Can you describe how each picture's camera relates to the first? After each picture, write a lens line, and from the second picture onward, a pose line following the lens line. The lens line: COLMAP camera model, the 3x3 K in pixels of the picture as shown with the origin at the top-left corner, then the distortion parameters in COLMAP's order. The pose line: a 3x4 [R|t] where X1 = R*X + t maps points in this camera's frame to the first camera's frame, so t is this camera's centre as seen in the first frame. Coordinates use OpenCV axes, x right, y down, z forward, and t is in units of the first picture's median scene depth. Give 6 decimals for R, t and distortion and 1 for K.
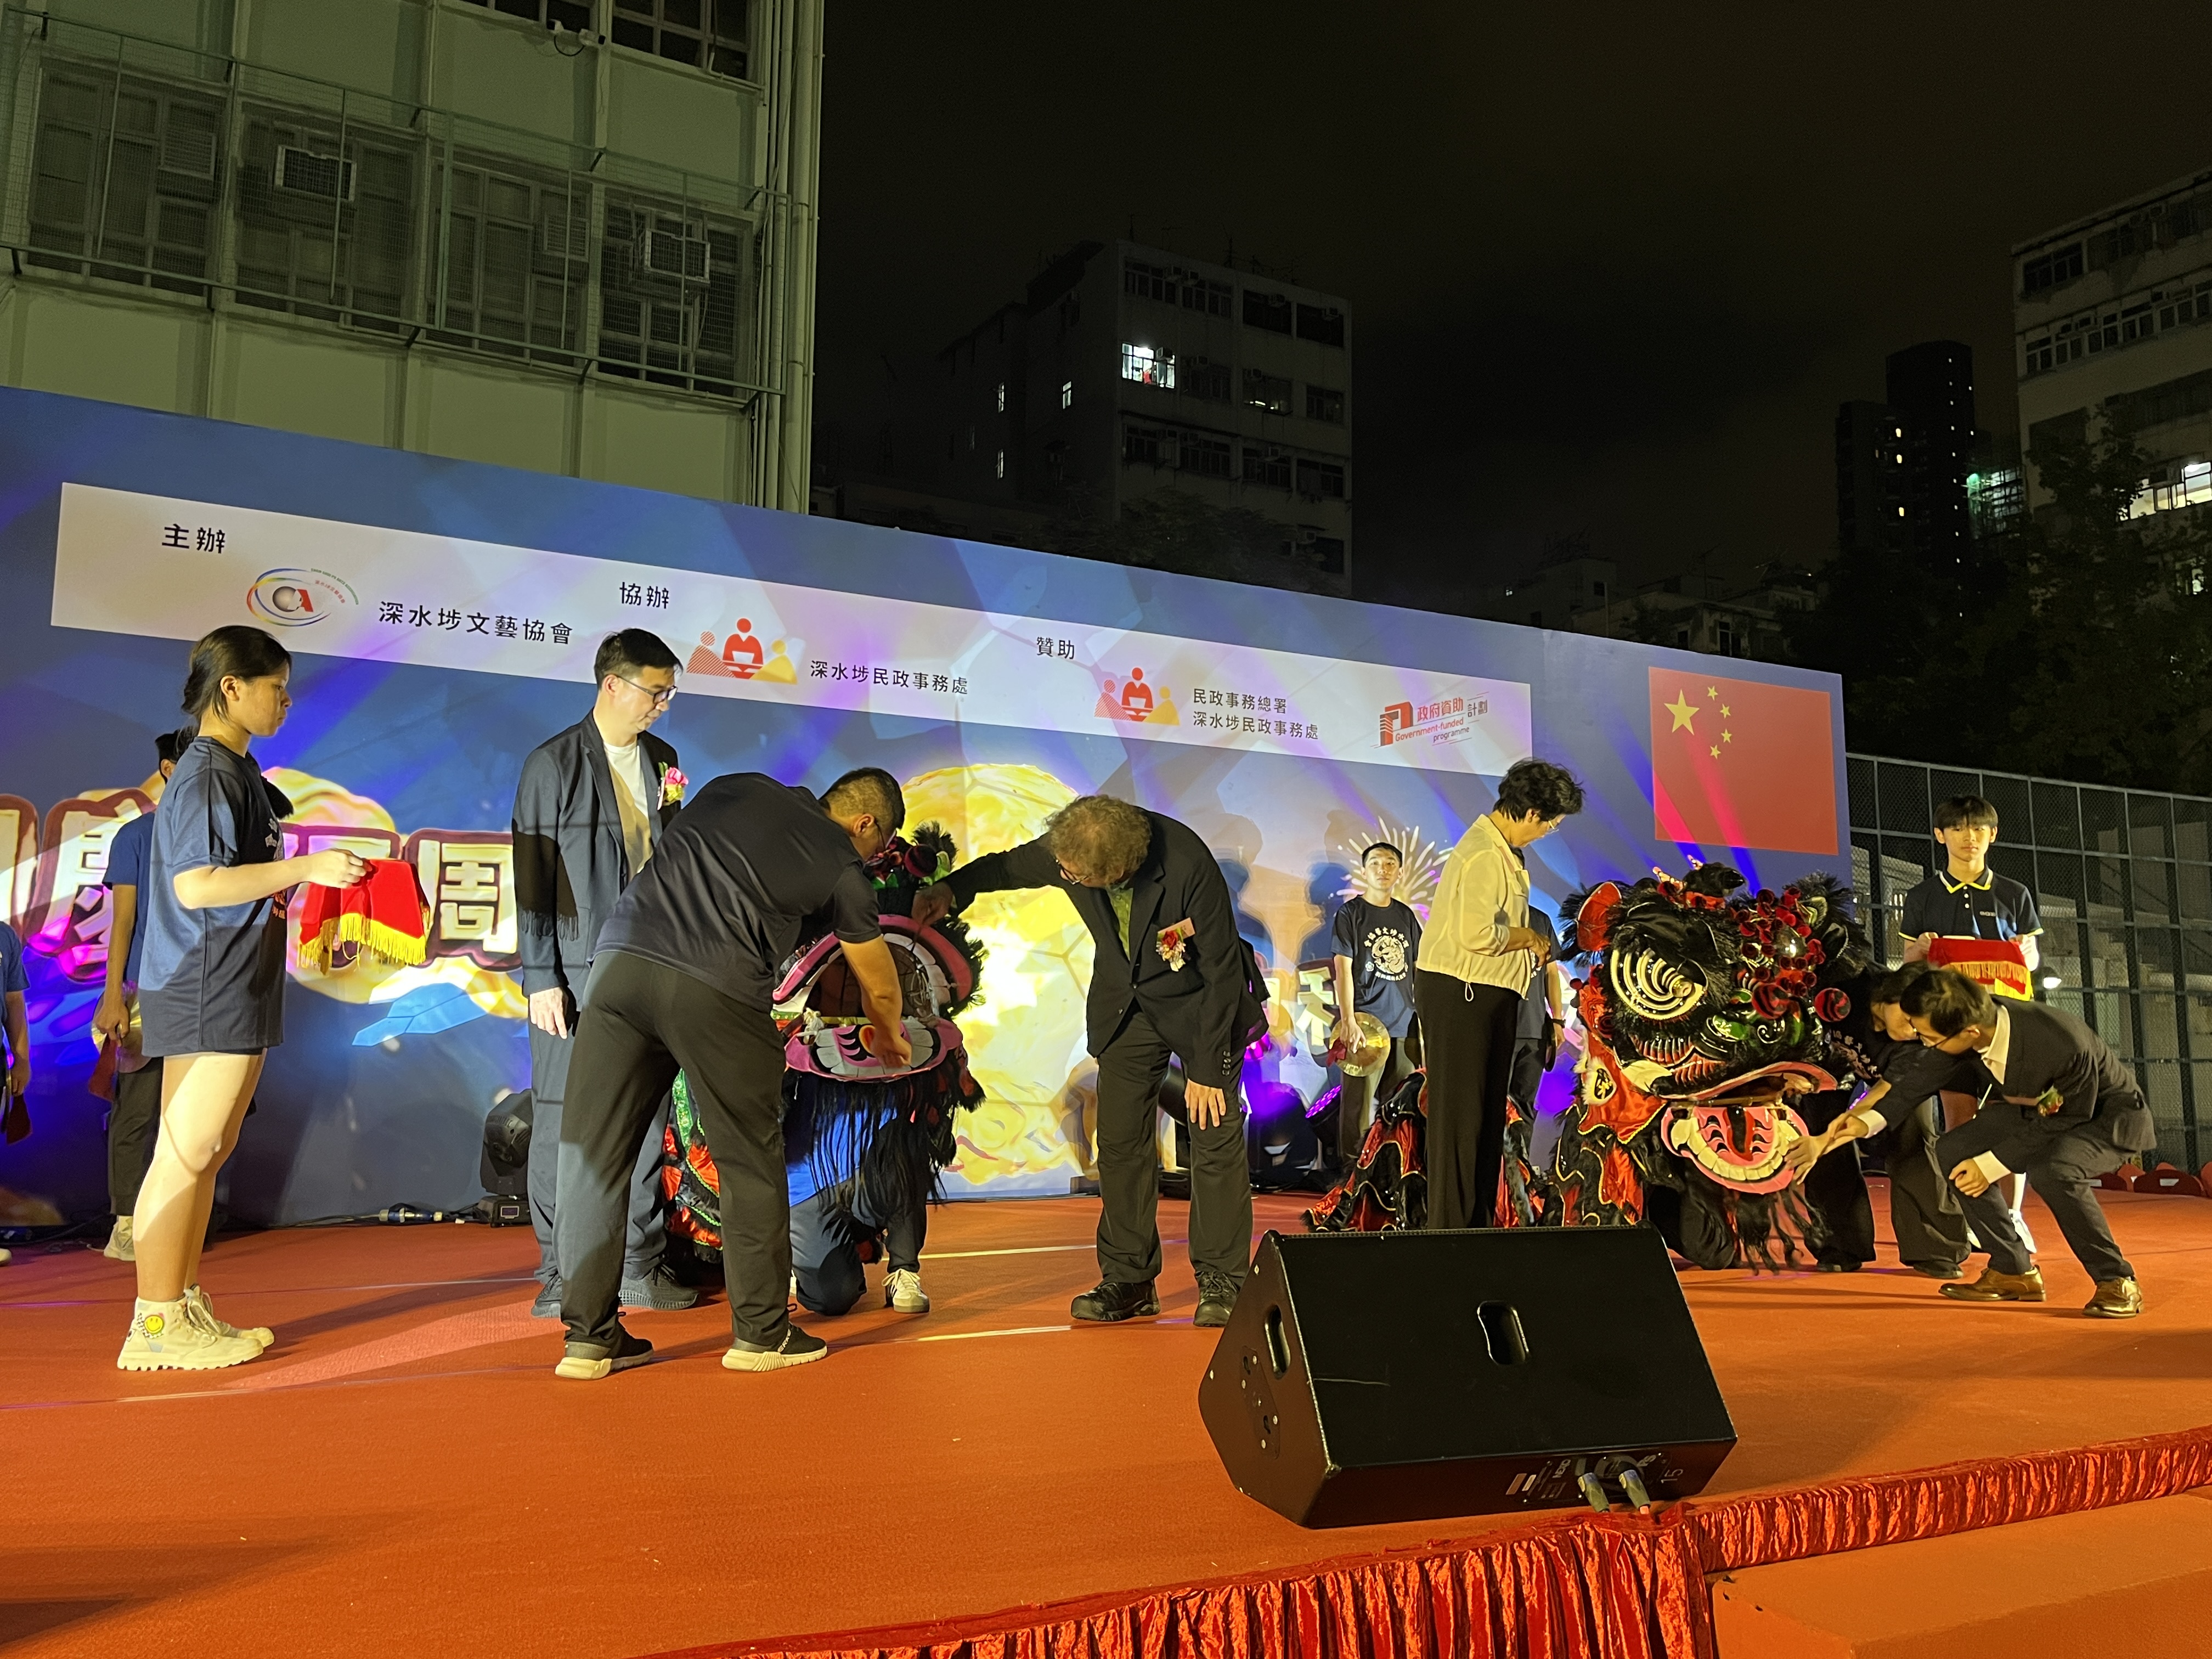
lens RADIAL K [[1793.0, 0, 1110.5], [0, 1793.0, 820.8], [0, 0, 1]] dist [0.074574, -0.101896]
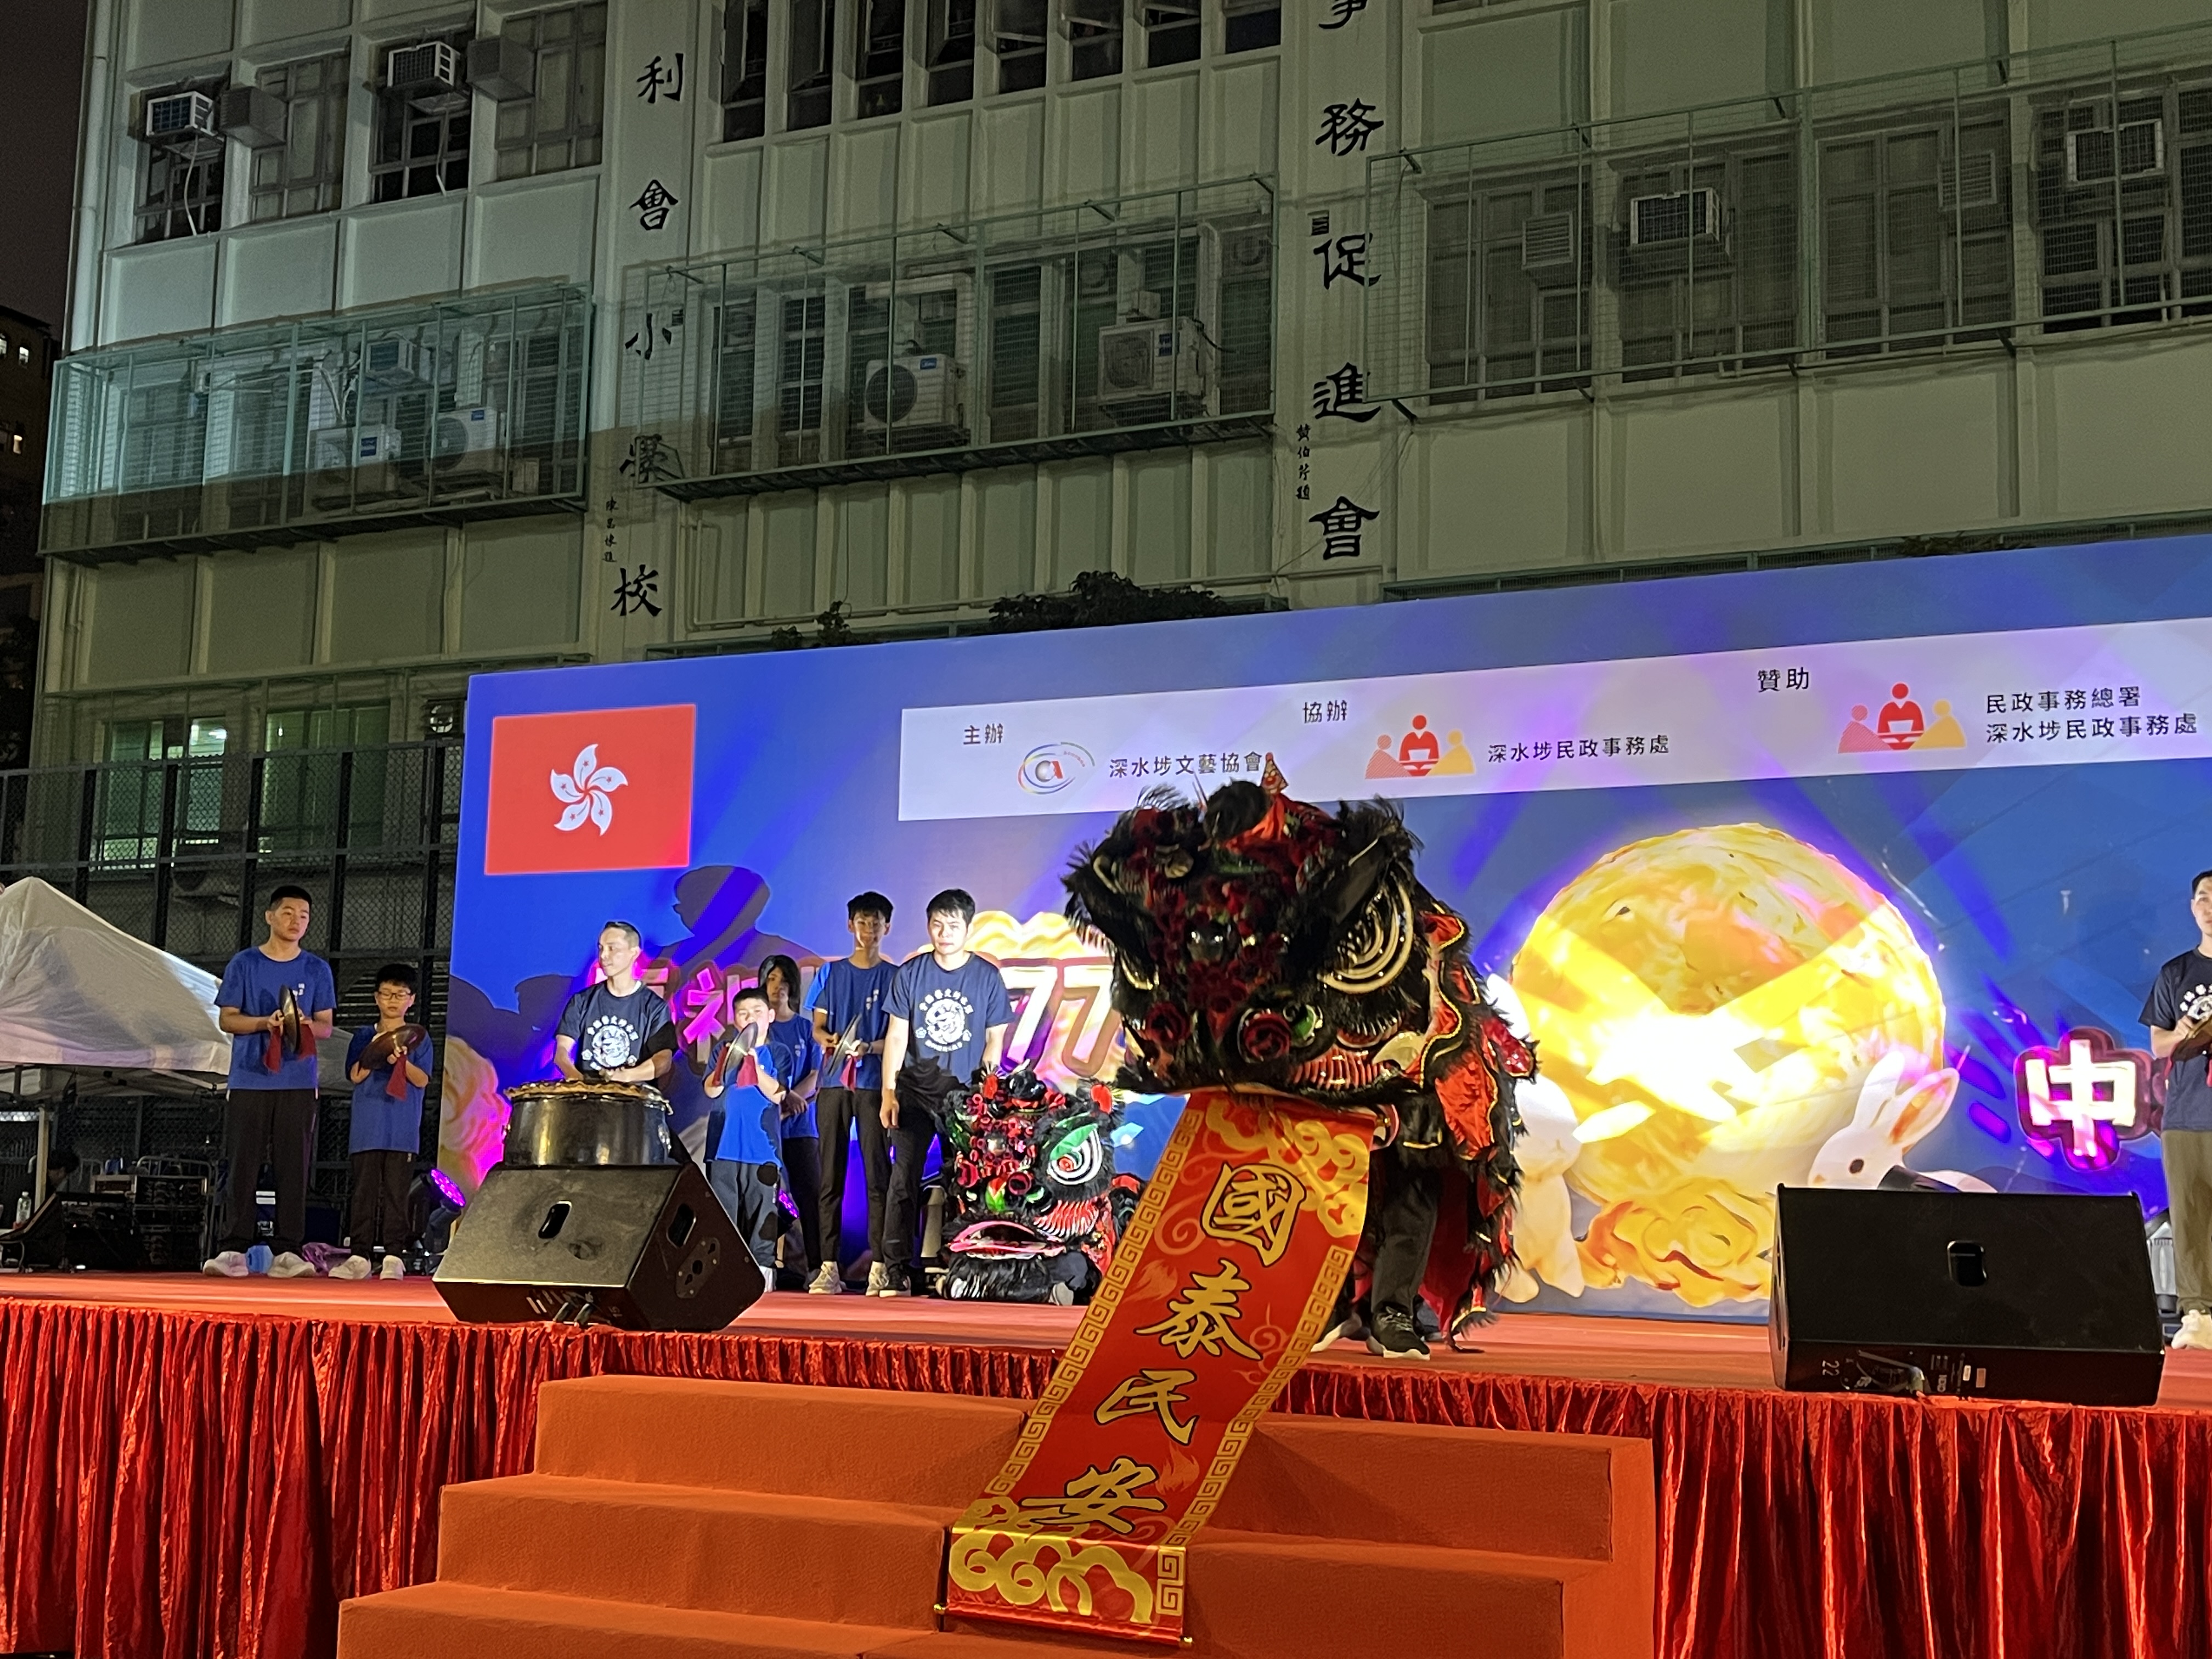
lens RADIAL K [[2695.1, 0, 1069.3], [0, 2695.1, 844.0], [0, 0, 1]] dist [0.136576, -0.369567]
pose [[0.574112, -0.112038, -0.811075, 0.489405], [0.078110, 0.993570, -0.081958, 0.035754], [0.815043, -0.016300, 0.579172, -0.009011]]
